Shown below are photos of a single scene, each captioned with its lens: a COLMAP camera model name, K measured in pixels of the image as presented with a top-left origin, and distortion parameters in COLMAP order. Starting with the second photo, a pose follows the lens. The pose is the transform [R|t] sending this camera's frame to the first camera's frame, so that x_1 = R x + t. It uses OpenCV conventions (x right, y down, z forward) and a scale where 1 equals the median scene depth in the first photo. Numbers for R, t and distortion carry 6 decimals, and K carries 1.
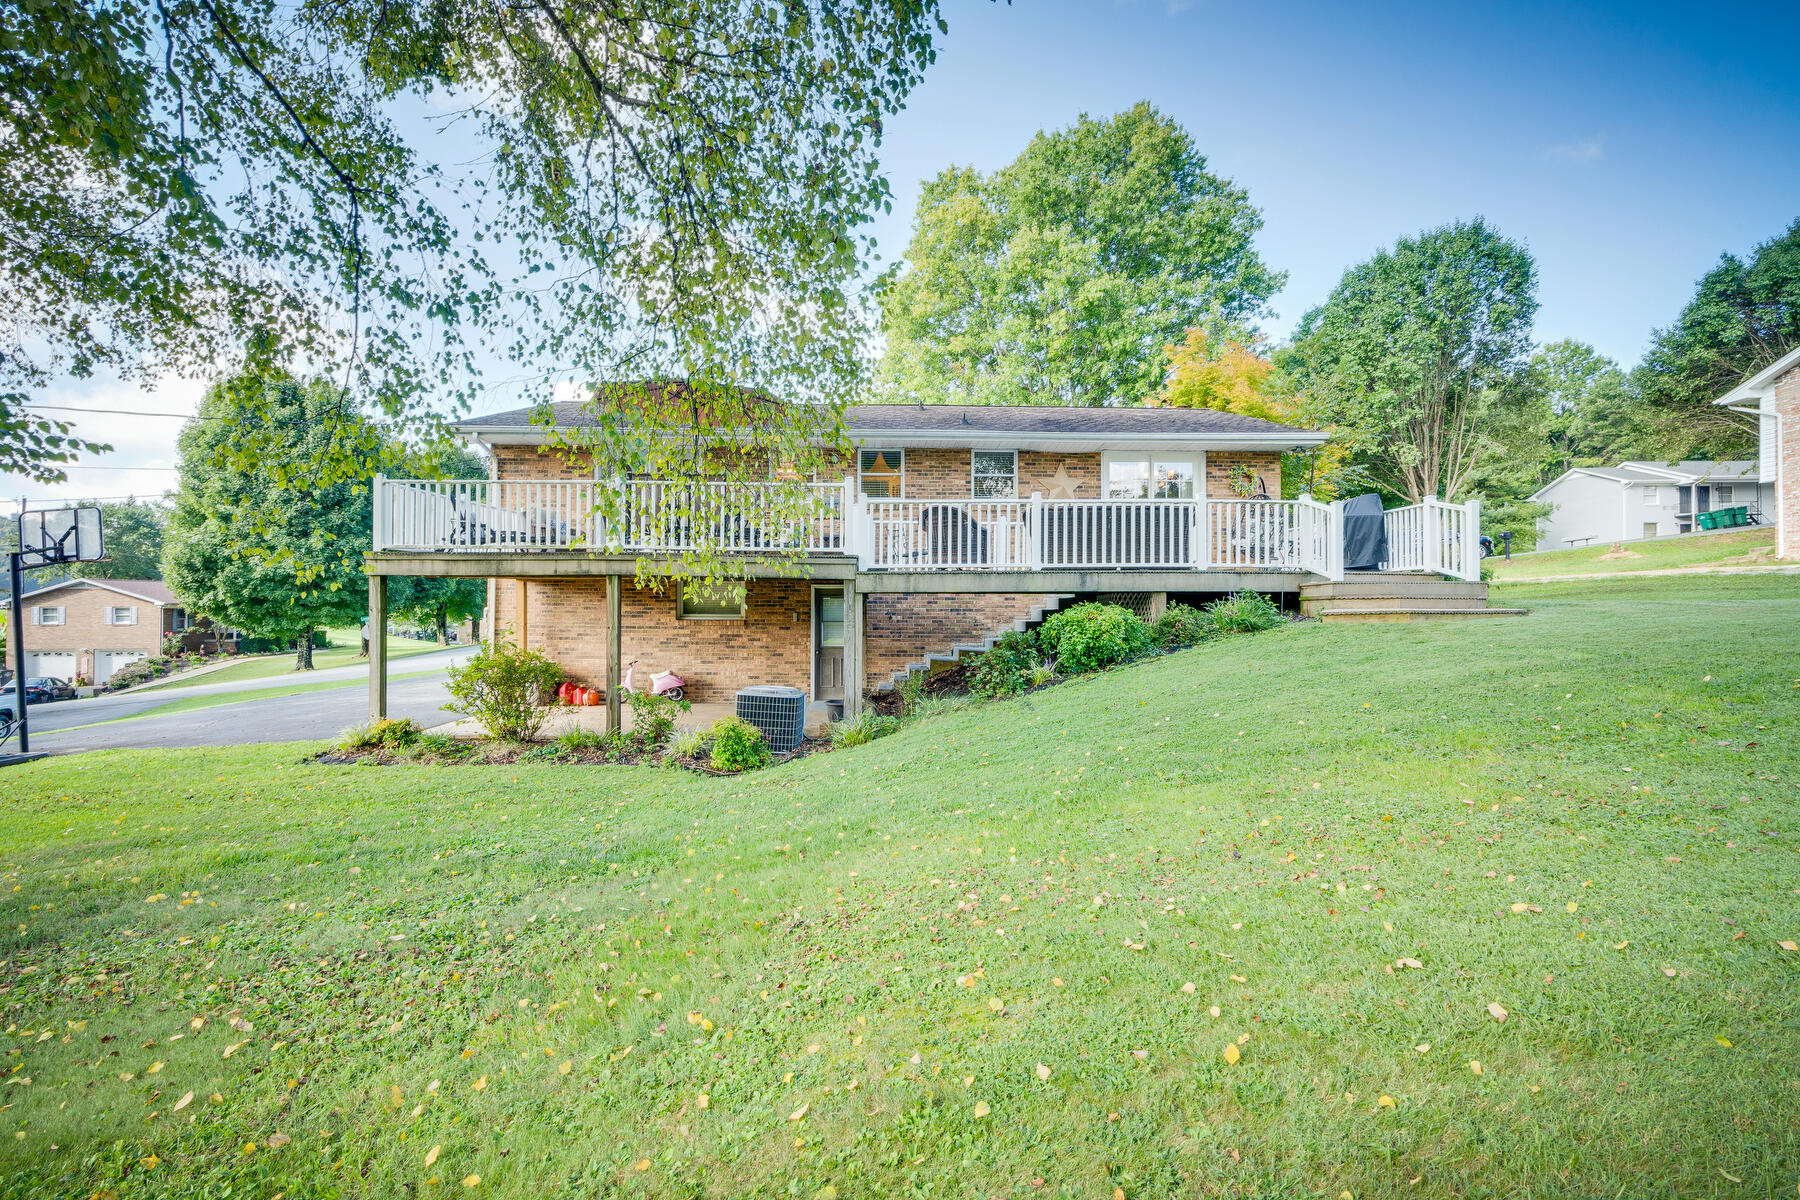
lens RADIAL K [[812.7, 0, 899.7], [0, 812.7, 597.8], [0, 0, 1]] dist [0.002123, 0.000188]
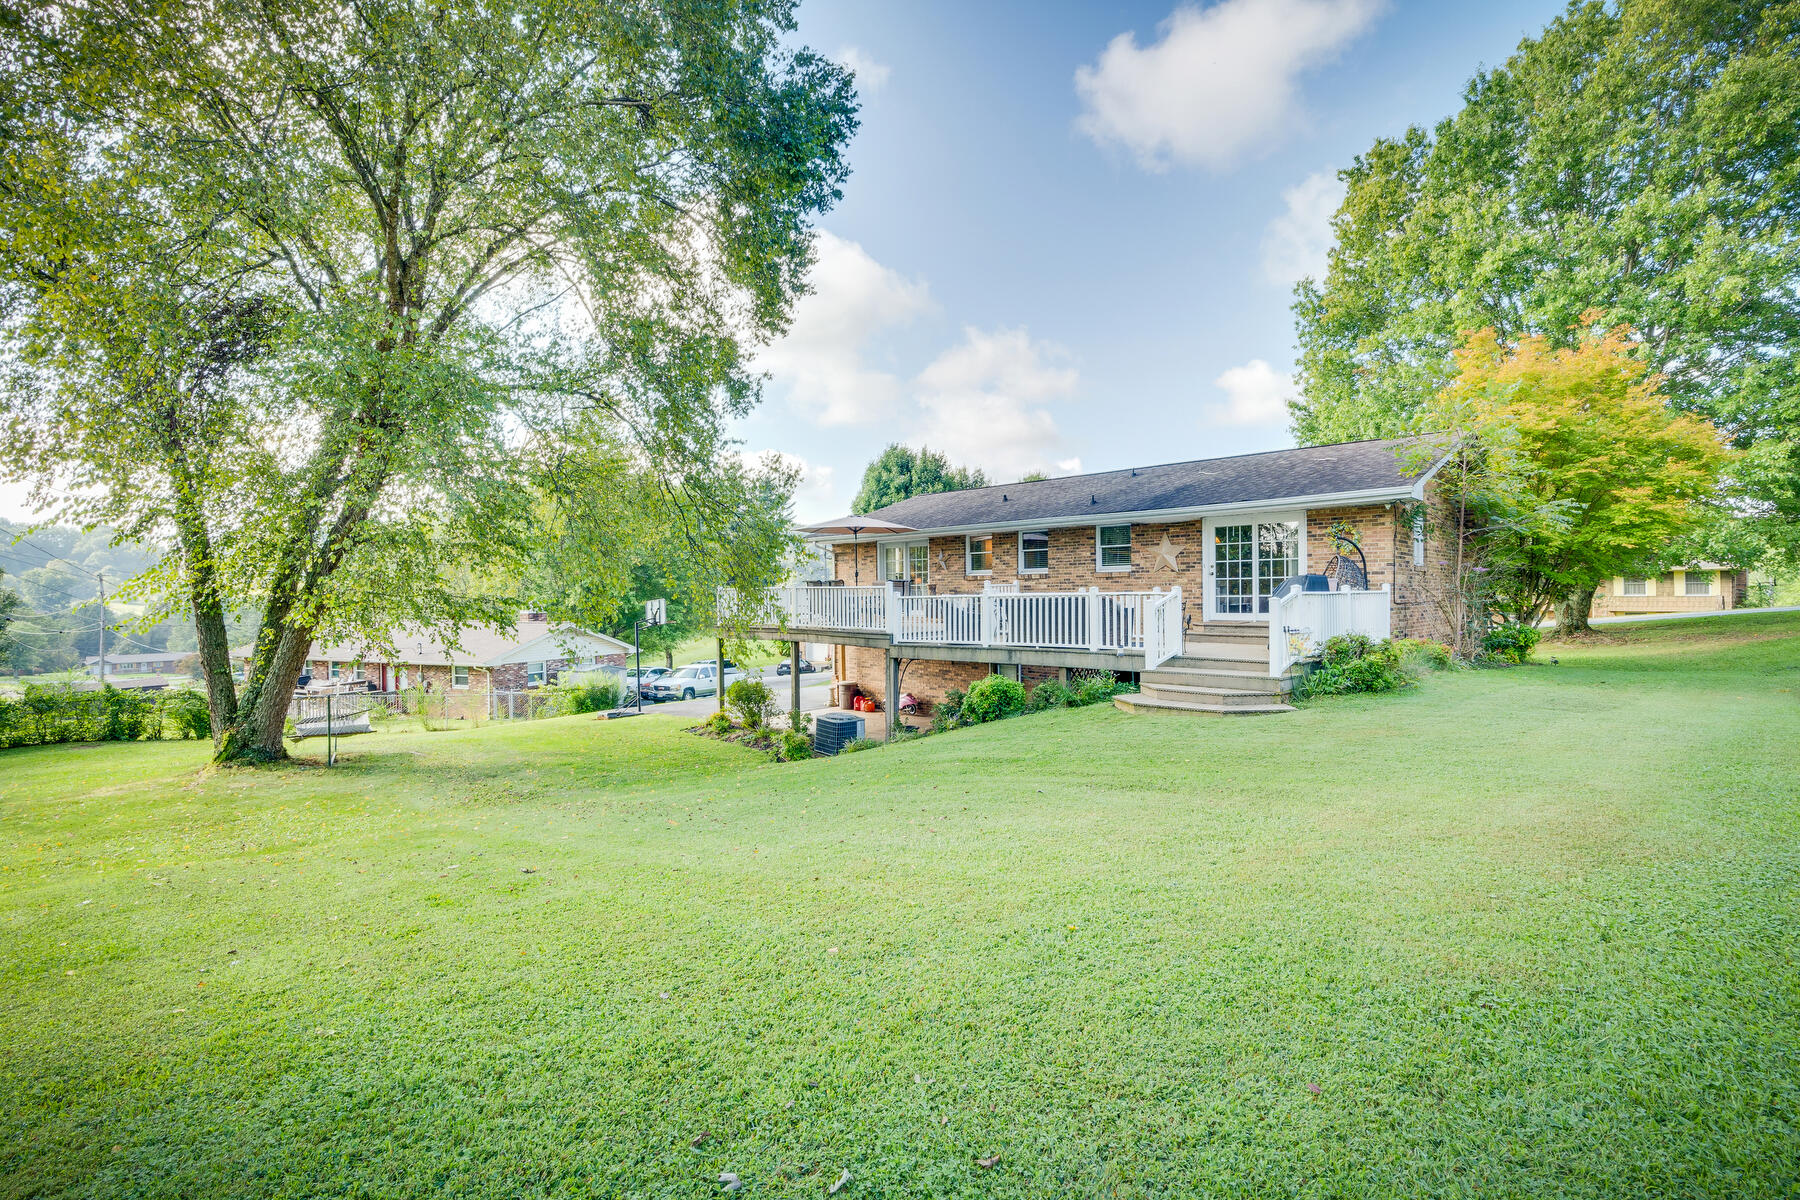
lens RADIAL K [[812.7, 0, 886.6], [0, 812.7, 599.2], [0, 0, 1]] dist [0.002123, 0.000188]
pose [[0.703656, -0.010345, -0.710465, 0.811210], [0.019618, 0.999796, 0.004872, -0.098031], [0.710270, -0.017366, 0.703715, -0.066518]]
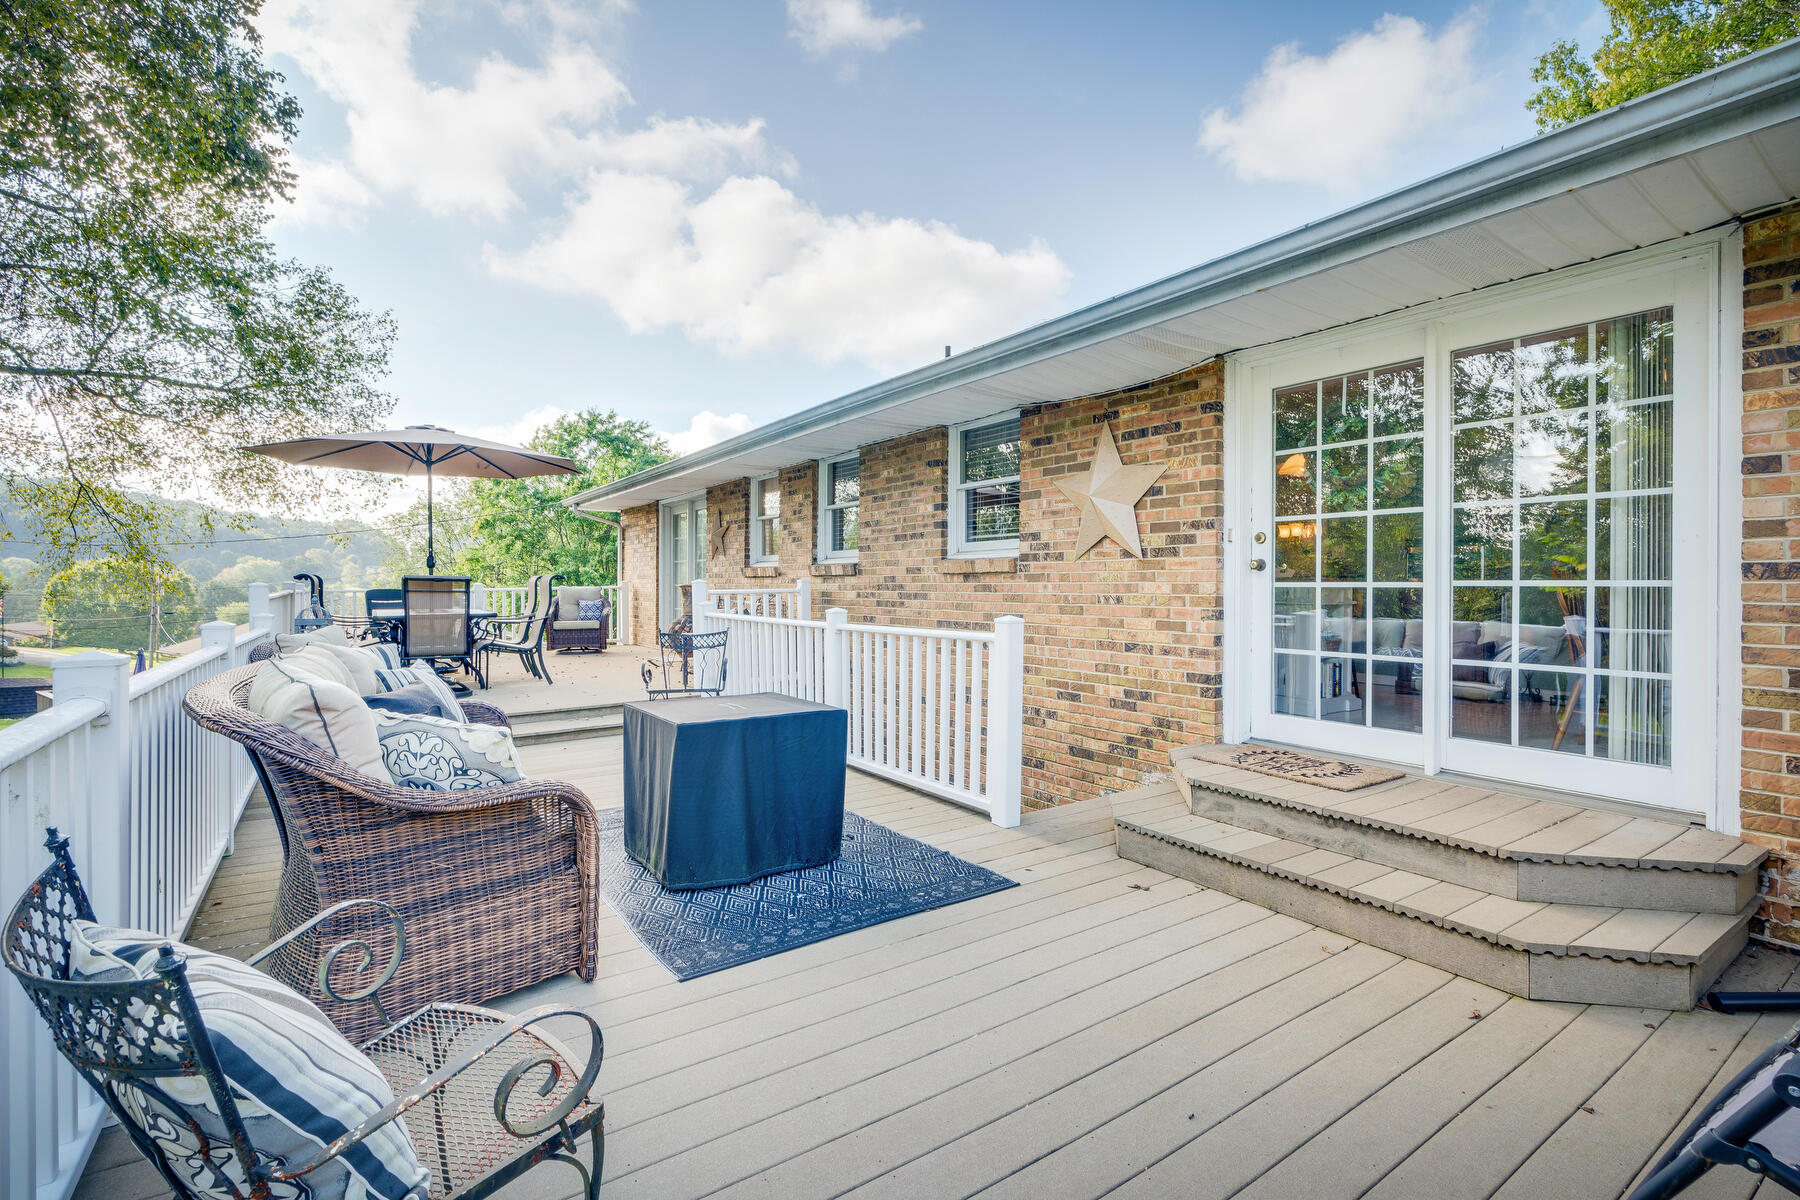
lens RADIAL K [[812.7, 0, 911.1], [0, 812.7, 597.8], [0, 0, 1]] dist [0.002123, 0.000188]
pose [[0.580076, 0.005117, -0.814546, 0.472368], [0.003455, 0.999956, 0.008743, -0.111403], [0.814555, -0.007885, 0.580033, 0.837942]]
